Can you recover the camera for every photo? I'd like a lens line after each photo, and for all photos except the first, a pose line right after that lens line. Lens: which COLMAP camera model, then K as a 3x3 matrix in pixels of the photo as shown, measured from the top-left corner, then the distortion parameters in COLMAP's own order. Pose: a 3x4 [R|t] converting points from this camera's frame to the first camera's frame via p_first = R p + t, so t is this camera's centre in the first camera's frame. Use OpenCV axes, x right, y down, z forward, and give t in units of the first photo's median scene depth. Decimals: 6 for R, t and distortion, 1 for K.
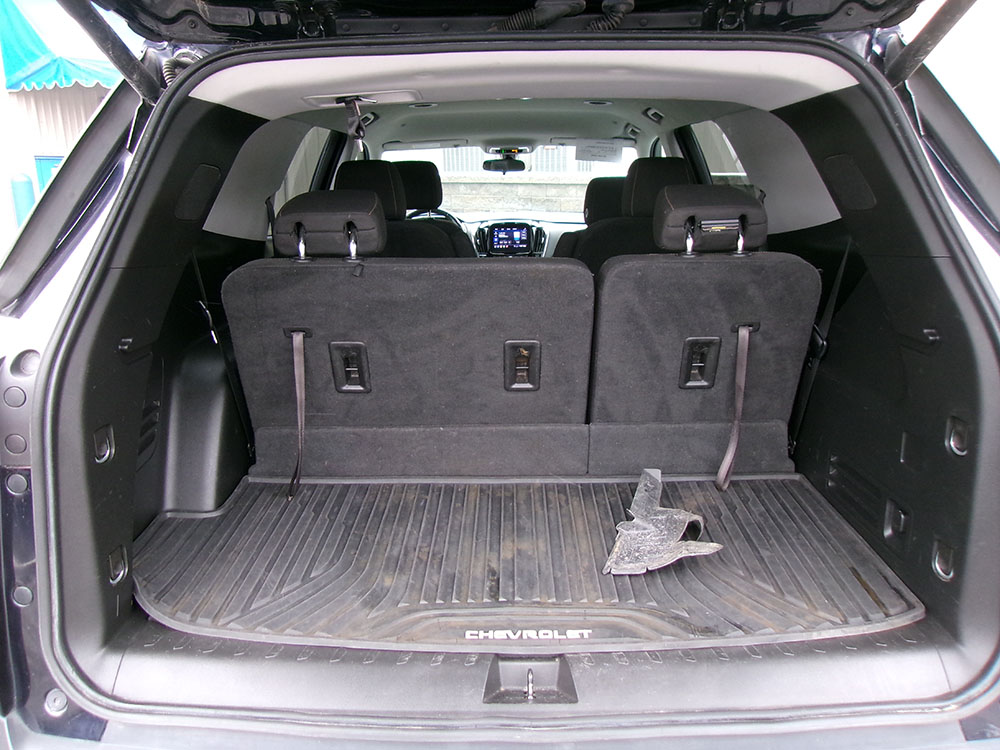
lens RADIAL K [[777.6, 0, 502.3], [0, 777.6, 373.0], [0, 0, 1]] dist [-0.029314, 0.041975]
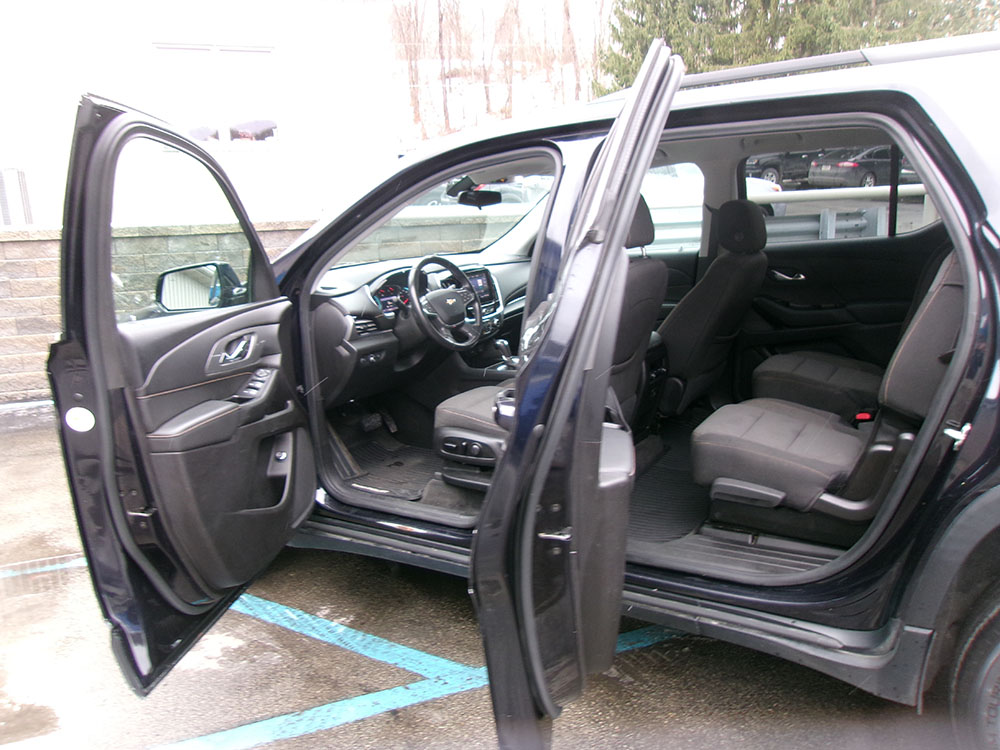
lens RADIAL K [[777.6, 0, 505.0], [0, 777.6, 372.0], [0, 0, 1]] dist [-0.029314, 0.041975]
pose [[0.519667, -0.193443, 0.832182, -0.677791], [0.247011, 0.966452, 0.070405, -0.137278], [-0.817883, 0.168971, 0.550015, 0.537215]]
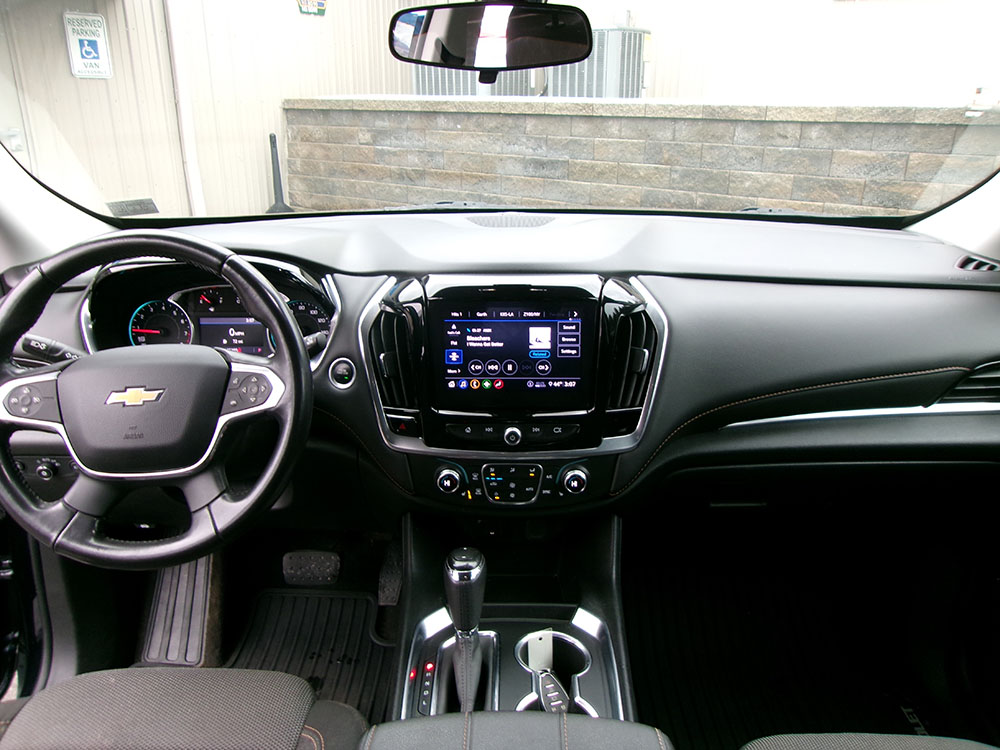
lens RADIAL K [[777.6, 0, 493.9], [0, 777.6, 368.7], [0, 0, 1]] dist [-0.029314, 0.041975]
pose [[0.999859, 0.012488, -0.011238, 0.007082], [-0.011552, 0.996749, 0.079742, -0.187409], [0.012197, -0.079601, 0.996752, 0.755040]]
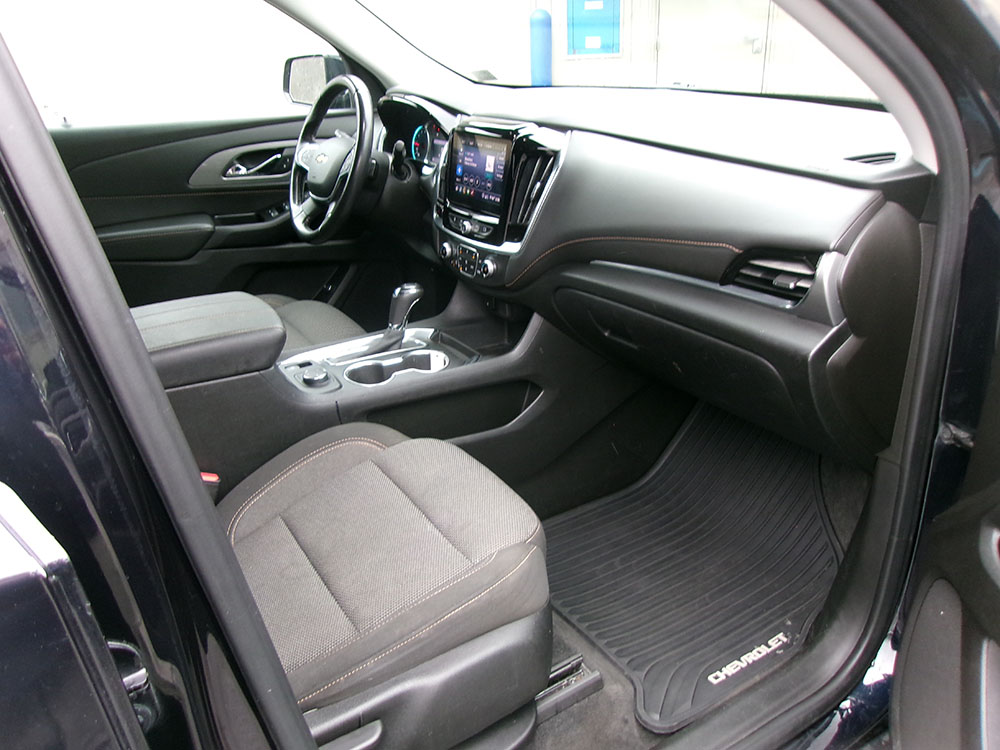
lens RADIAL K [[777.6, 0, 503.5], [0, 777.6, 374.1], [0, 0, 1]] dist [-0.029314, 0.041975]
pose [[0.535945, 0.335993, -0.774514, 0.328069], [-0.179394, 0.941768, 0.284413, -0.189216], [0.824973, -0.013487, 0.565011, 0.802601]]
